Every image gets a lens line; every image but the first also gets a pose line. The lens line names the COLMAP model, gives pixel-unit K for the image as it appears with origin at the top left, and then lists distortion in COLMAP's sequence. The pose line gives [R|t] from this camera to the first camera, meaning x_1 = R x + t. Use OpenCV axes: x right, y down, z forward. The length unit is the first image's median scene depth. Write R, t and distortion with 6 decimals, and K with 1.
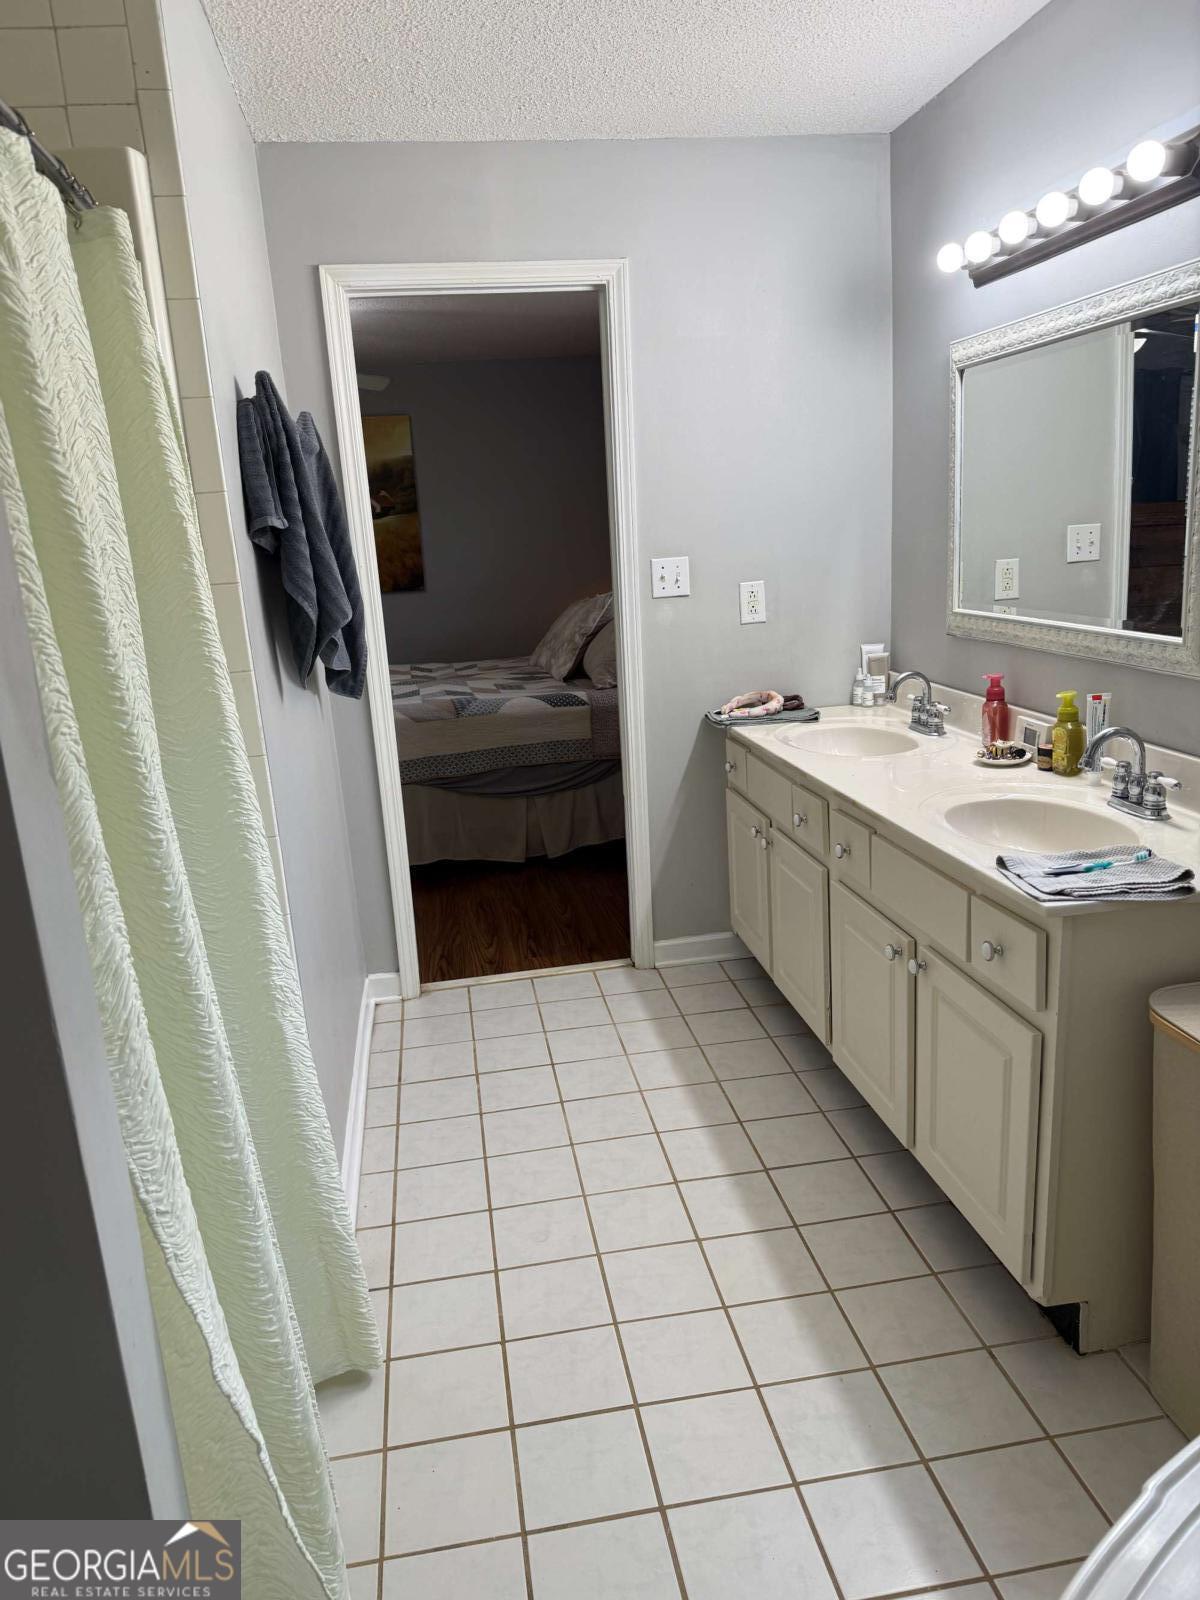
lens RADIAL K [[1121.4, 0, 600.9], [0, 1121.4, 803.5], [0, 0, 1]] dist [0.074191, -0.108432]
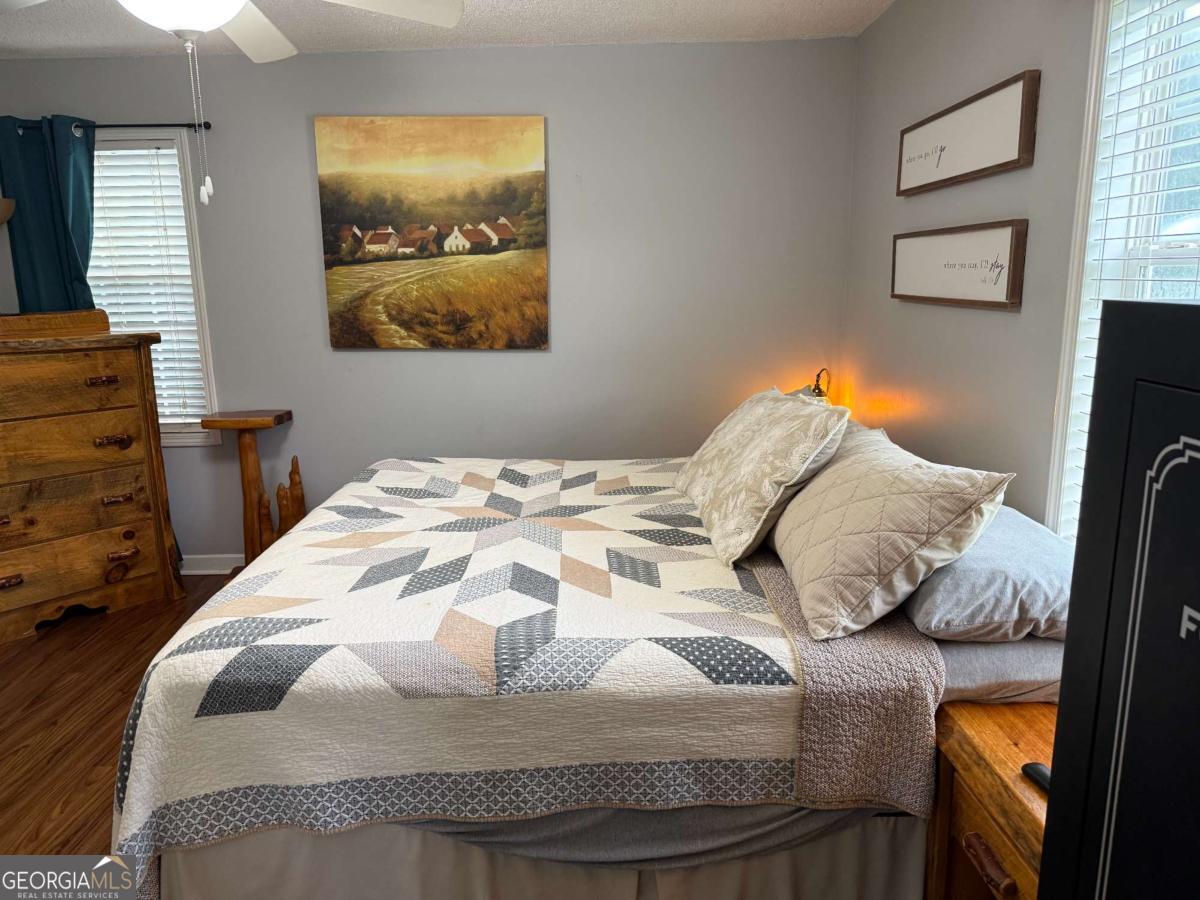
lens RADIAL K [[841.0, 0, 598.8], [0, 841.0, 462.0], [0, 0, 1]] dist [0.074191, -0.108432]
pose [[0.984728, 0.086487, -0.151097, -0.039460], [-0.089179, 0.995954, -0.011118, -0.145779], [0.149524, 0.024423, 0.988456, 0.584200]]
